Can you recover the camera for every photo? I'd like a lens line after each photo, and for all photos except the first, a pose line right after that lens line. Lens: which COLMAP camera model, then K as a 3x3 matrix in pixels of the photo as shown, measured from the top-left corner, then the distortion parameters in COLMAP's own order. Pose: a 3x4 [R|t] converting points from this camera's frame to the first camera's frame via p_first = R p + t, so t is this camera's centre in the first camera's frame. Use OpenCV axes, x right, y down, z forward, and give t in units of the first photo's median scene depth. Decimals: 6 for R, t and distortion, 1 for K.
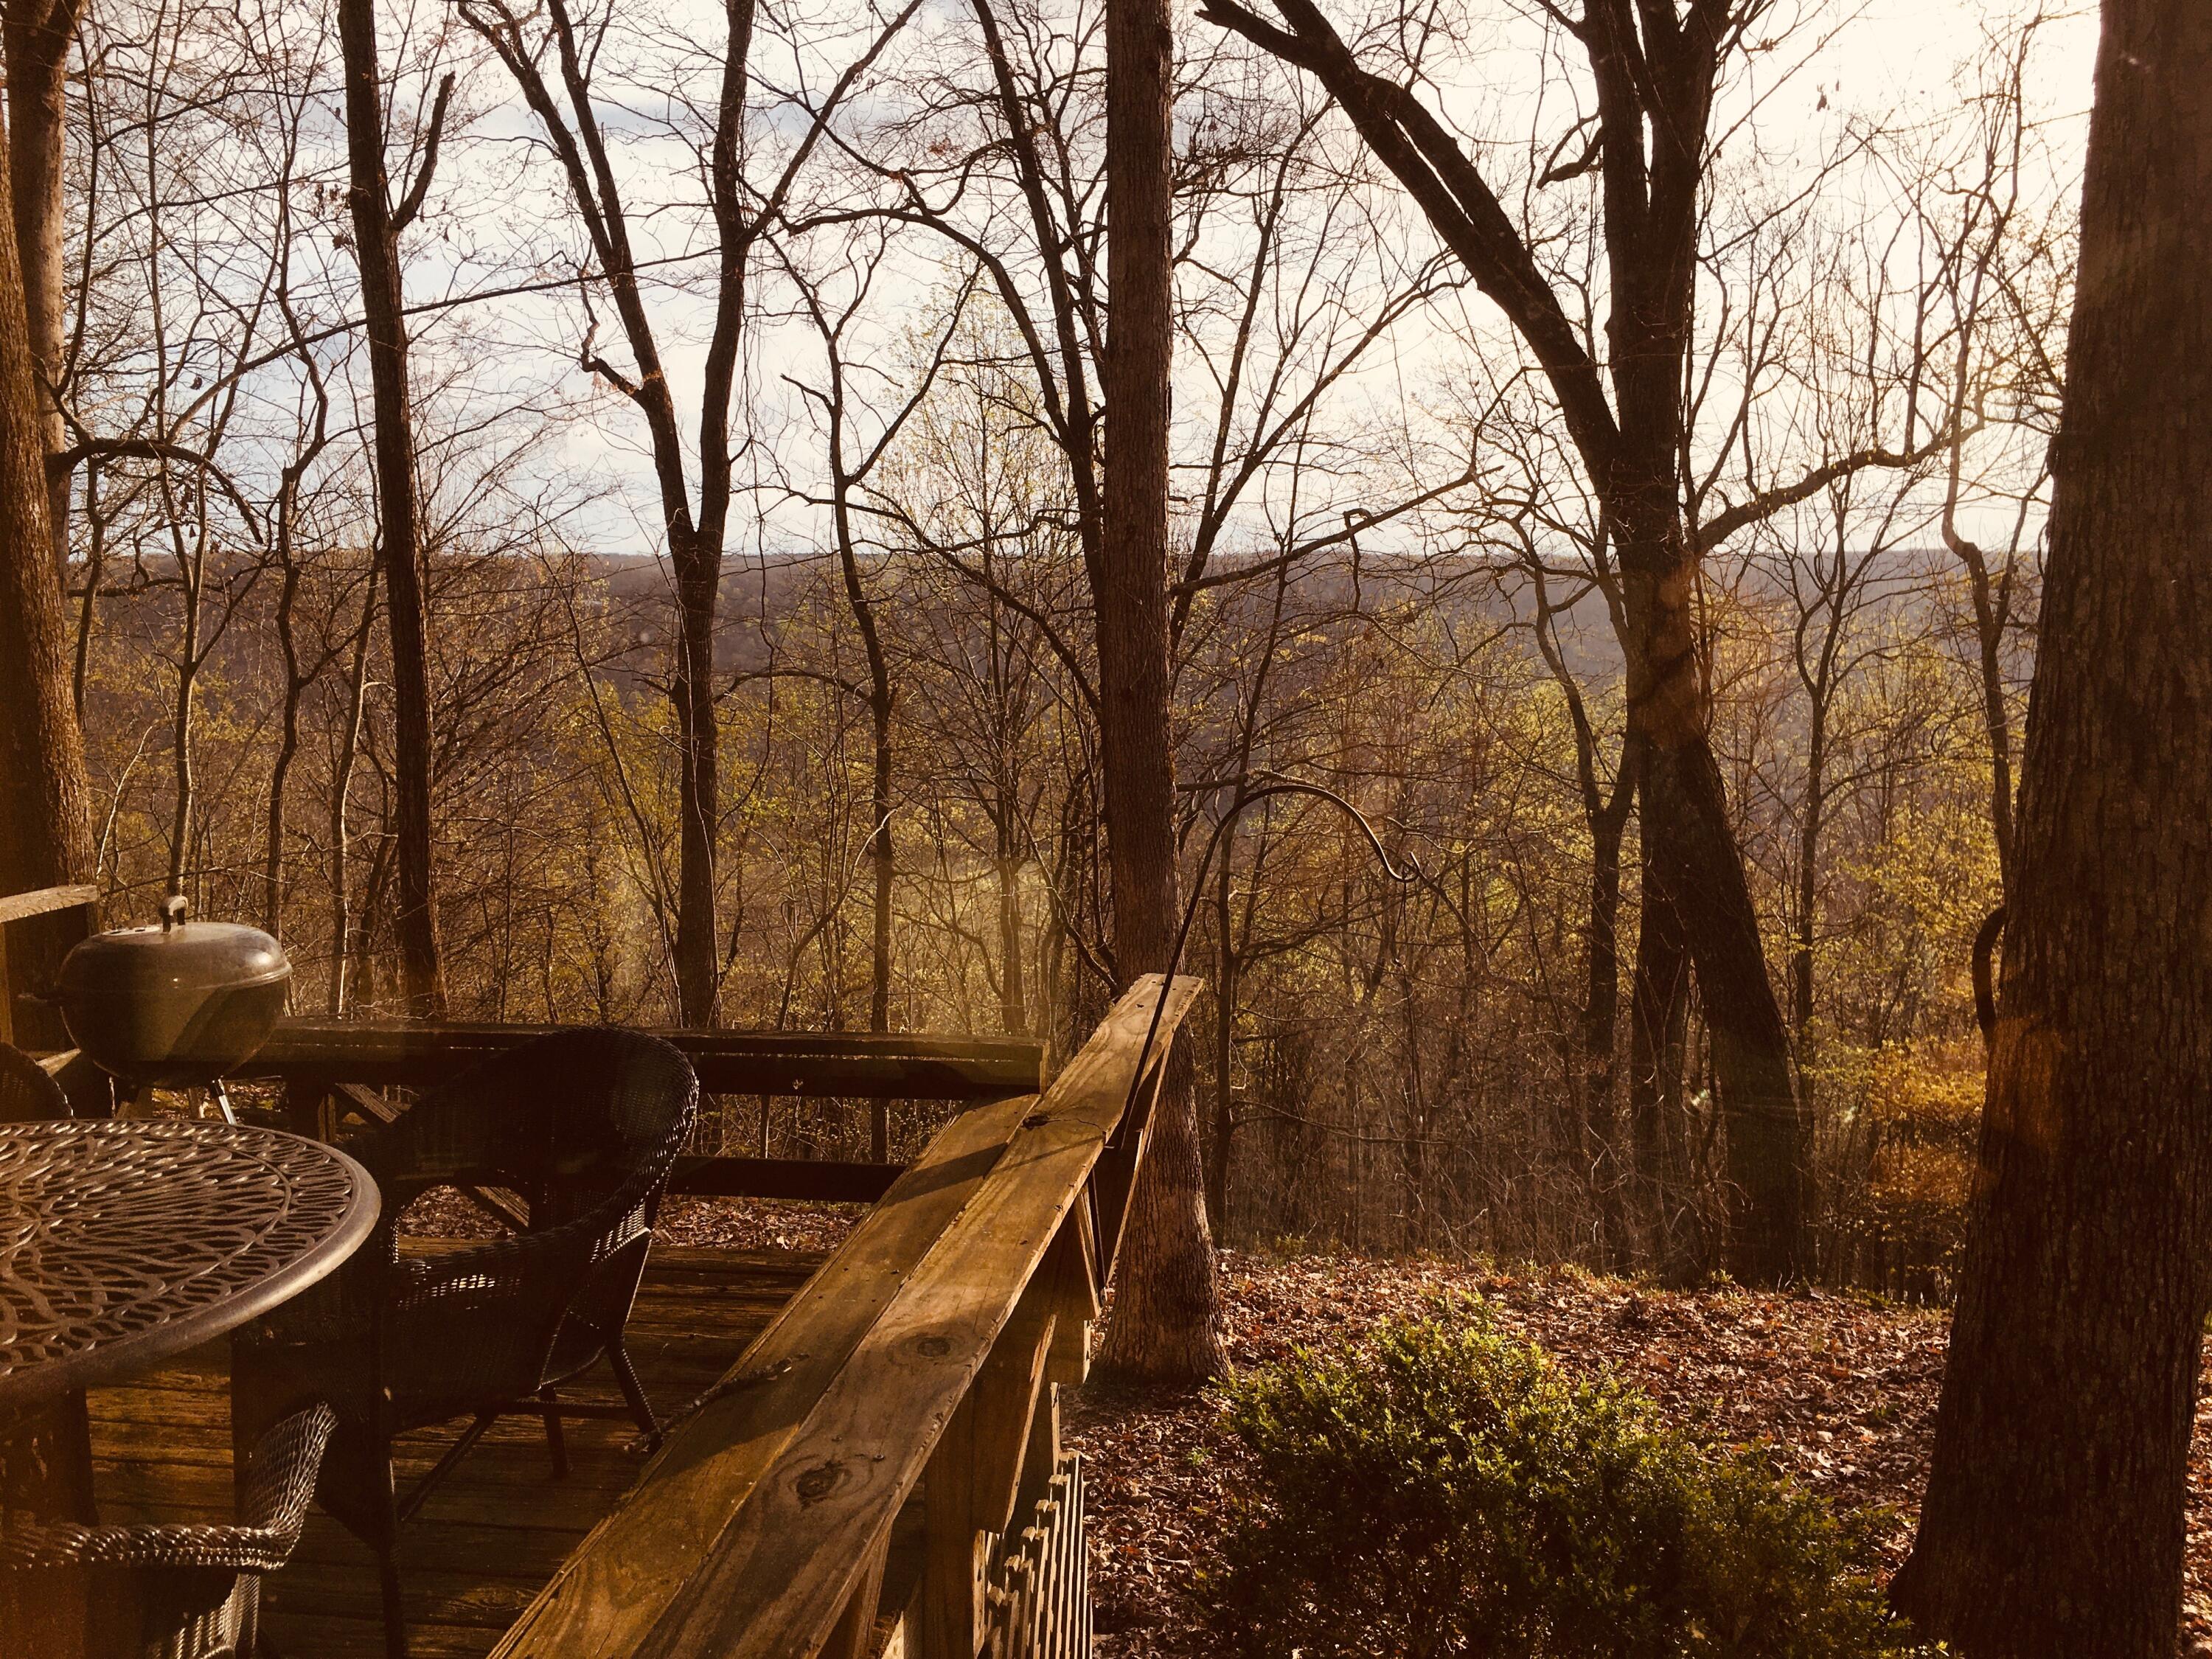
lens RADIAL K [[1857.2, 0, 1113.4], [0, 1857.2, 795.8], [0, 0, 1]] dist [0.135443, -0.195579]
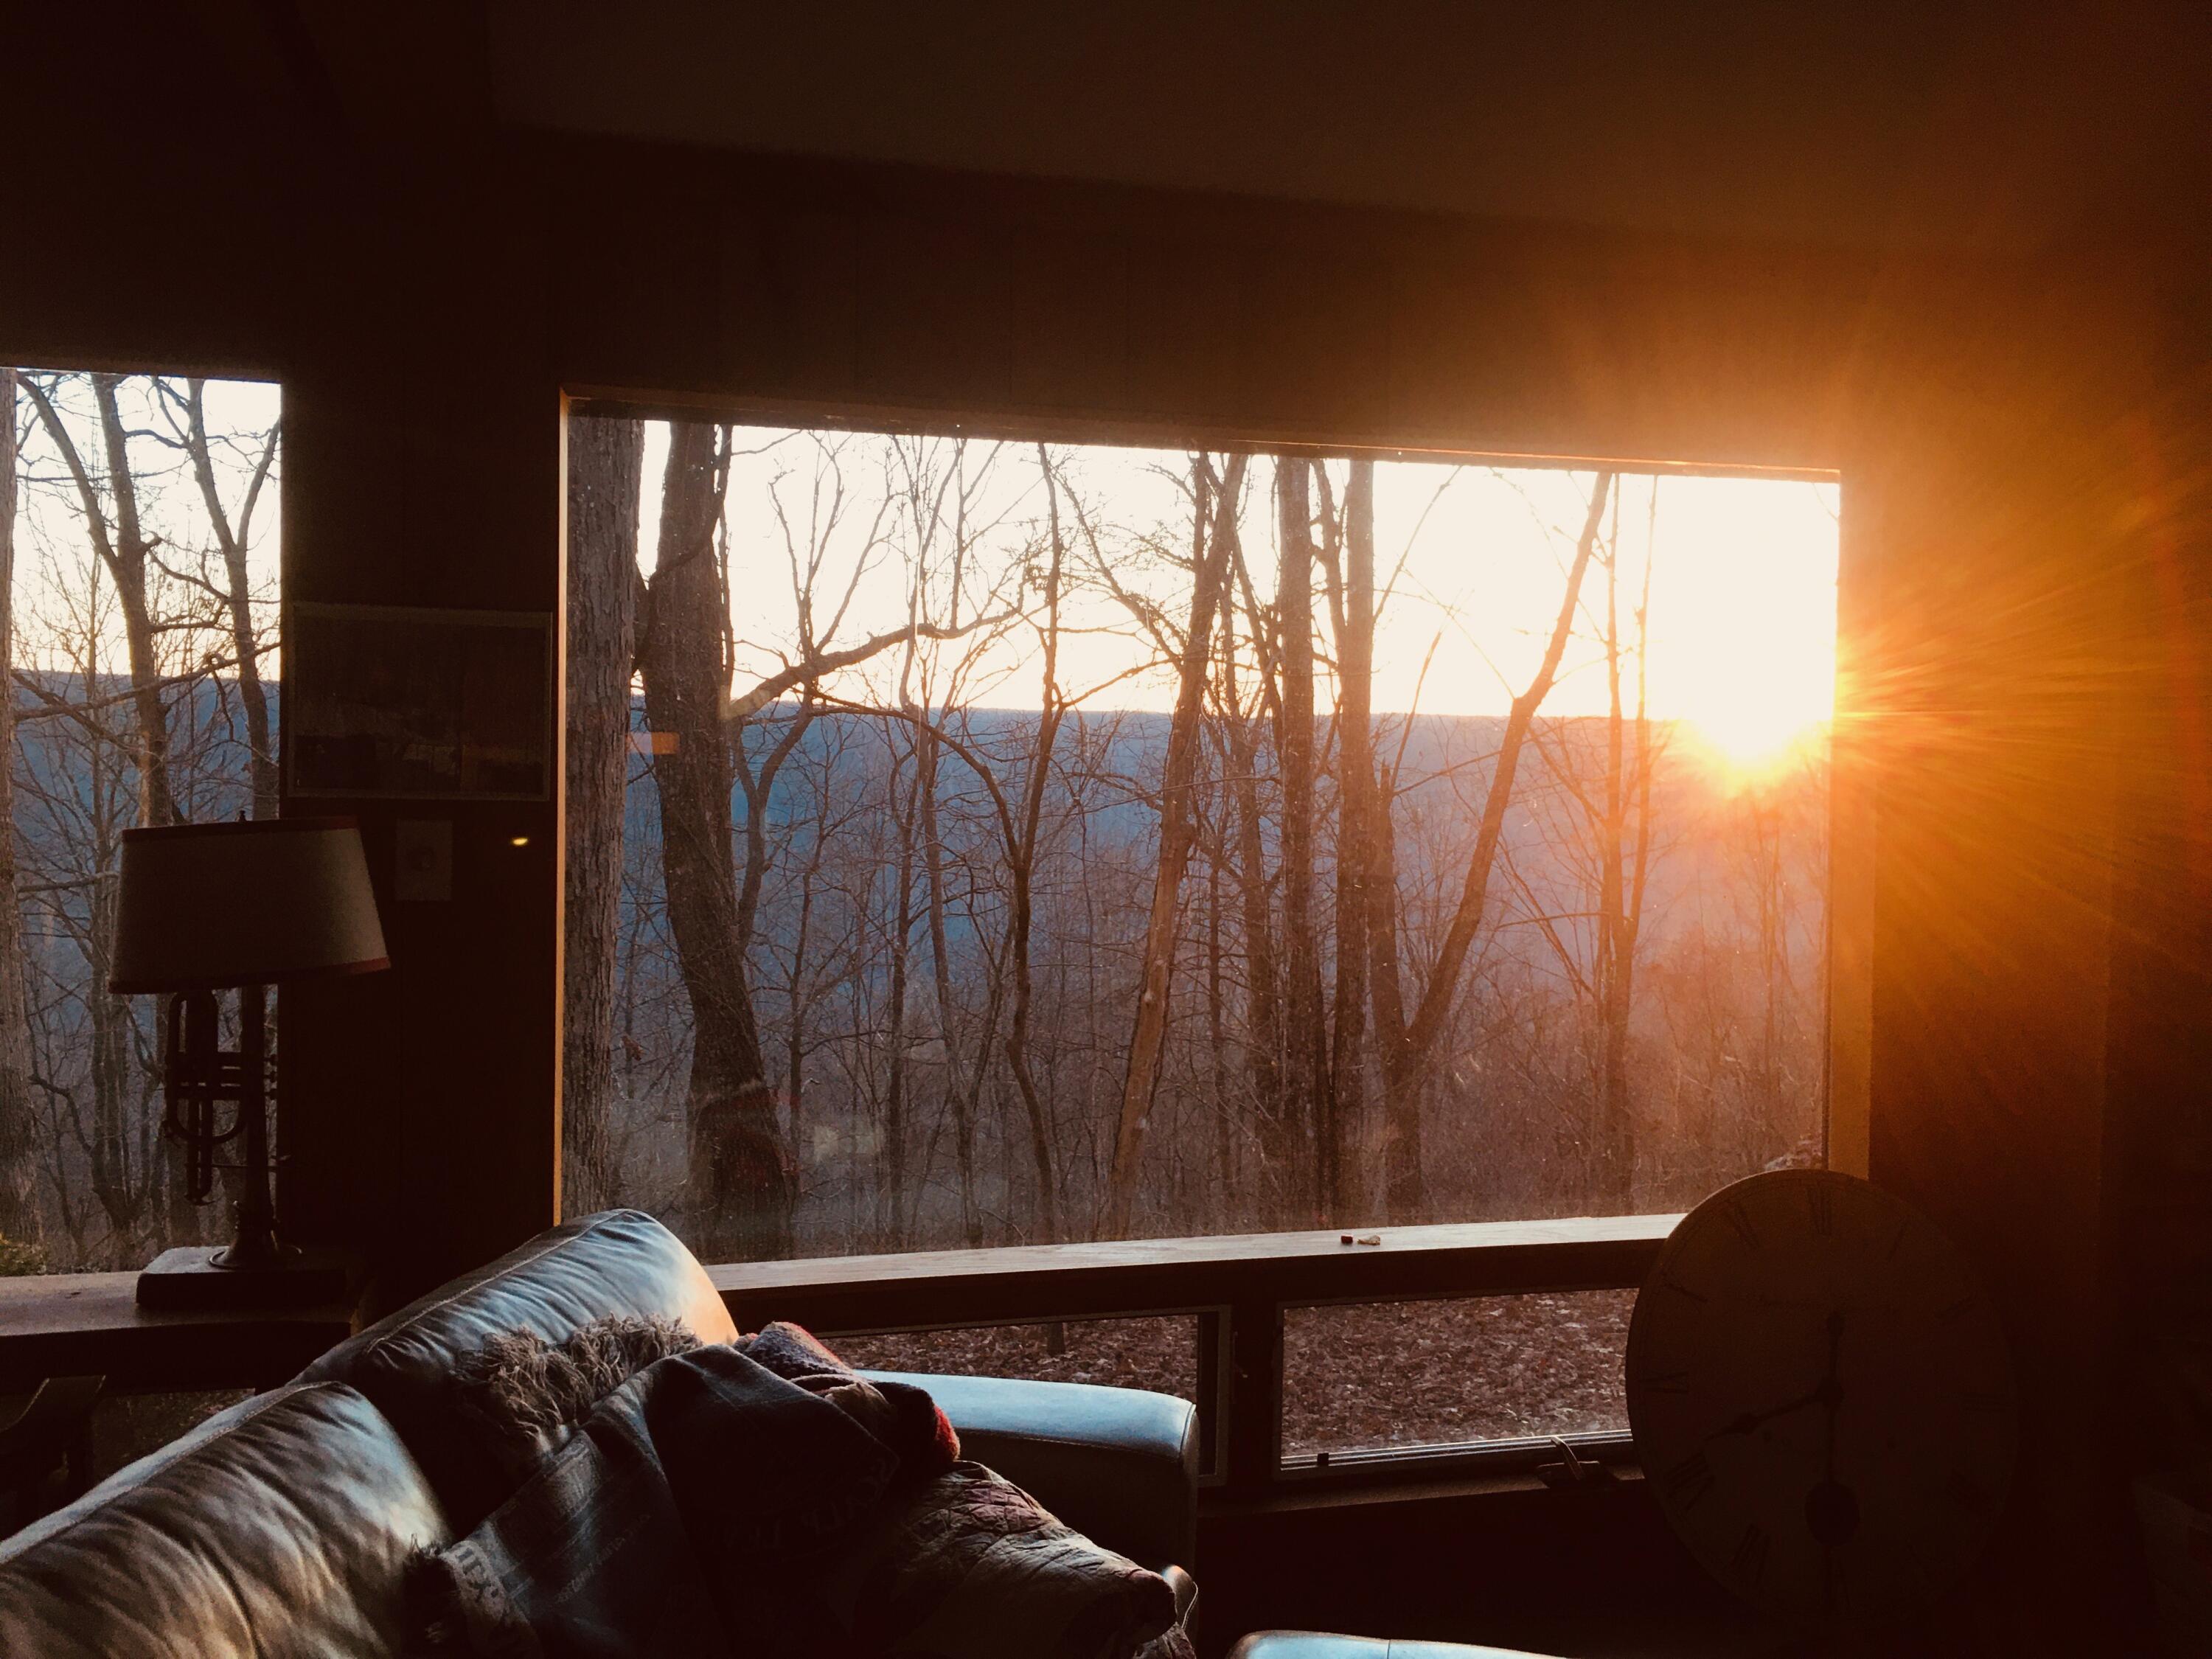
lens RADIAL K [[1880.0, 0, 1106.0], [0, 1880.0, 829.5], [0, 0, 1]] dist [0.011835, 0.011194]
pose [[0.925958, 0.022831, 0.376936, 0.071243], [-0.000961, 0.998310, -0.058106, 0.010990], [-0.377625, 0.053442, 0.924415, -0.114432]]
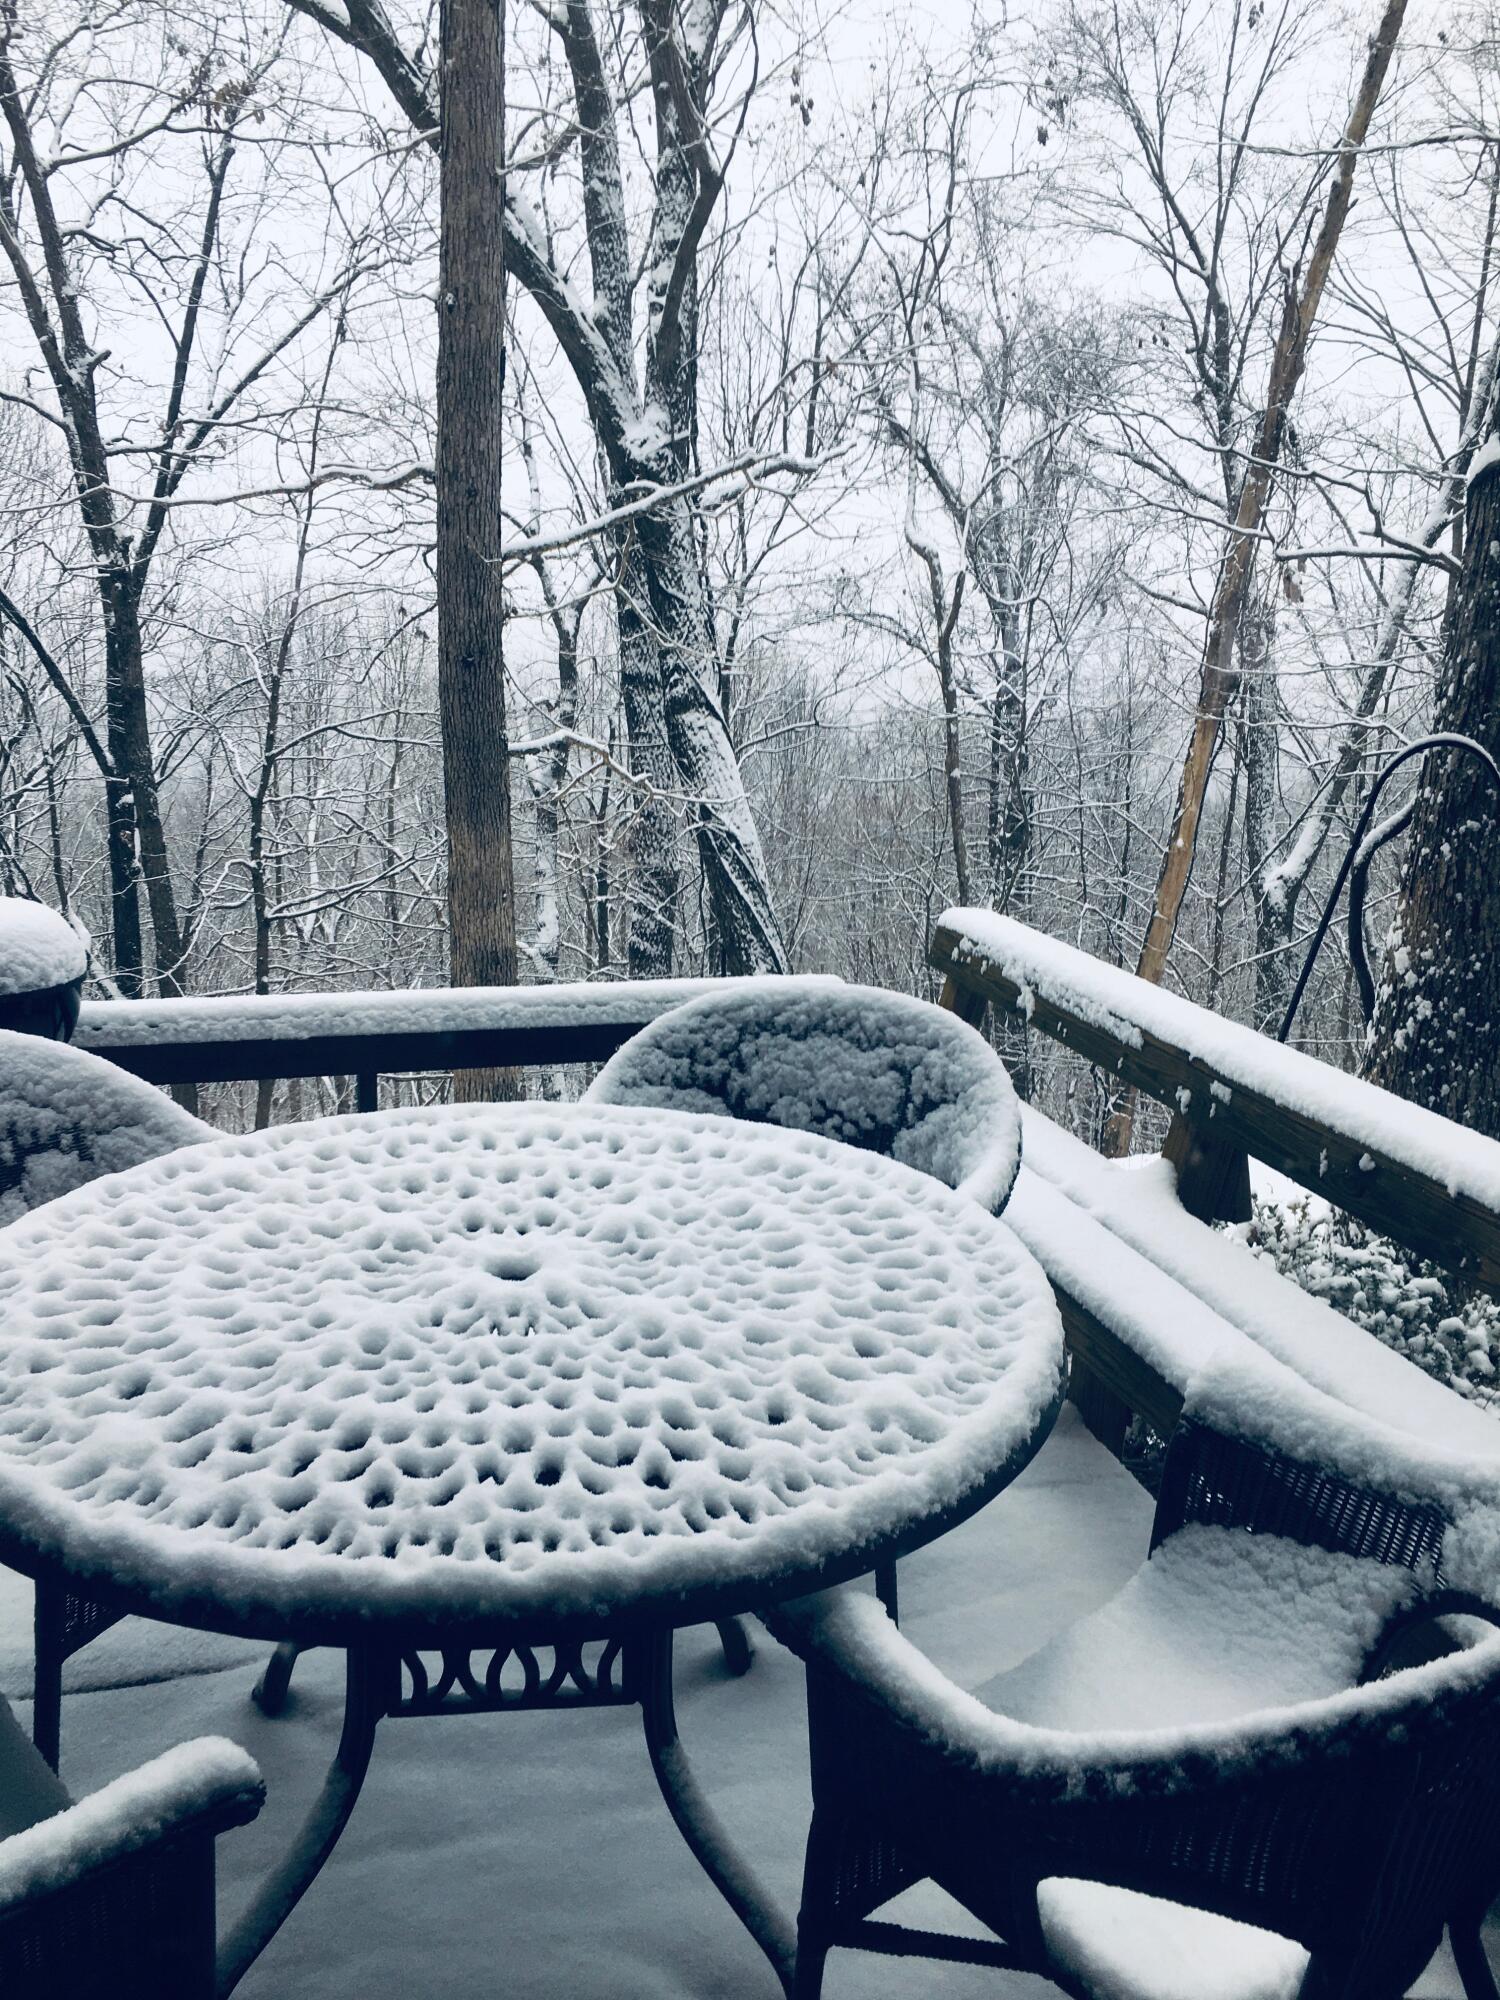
lens RADIAL K [[1679.2, 0, 743.9], [0, 1679.2, 956.9], [0, 0, 1]] dist [0.135443, -0.195579]
pose [[0.900898, -0.062349, 0.429528, -0.085932], [0.011420, 0.992691, 0.120142, -0.002328], [-0.433880, -0.103331, 0.895026, 0.037203]]
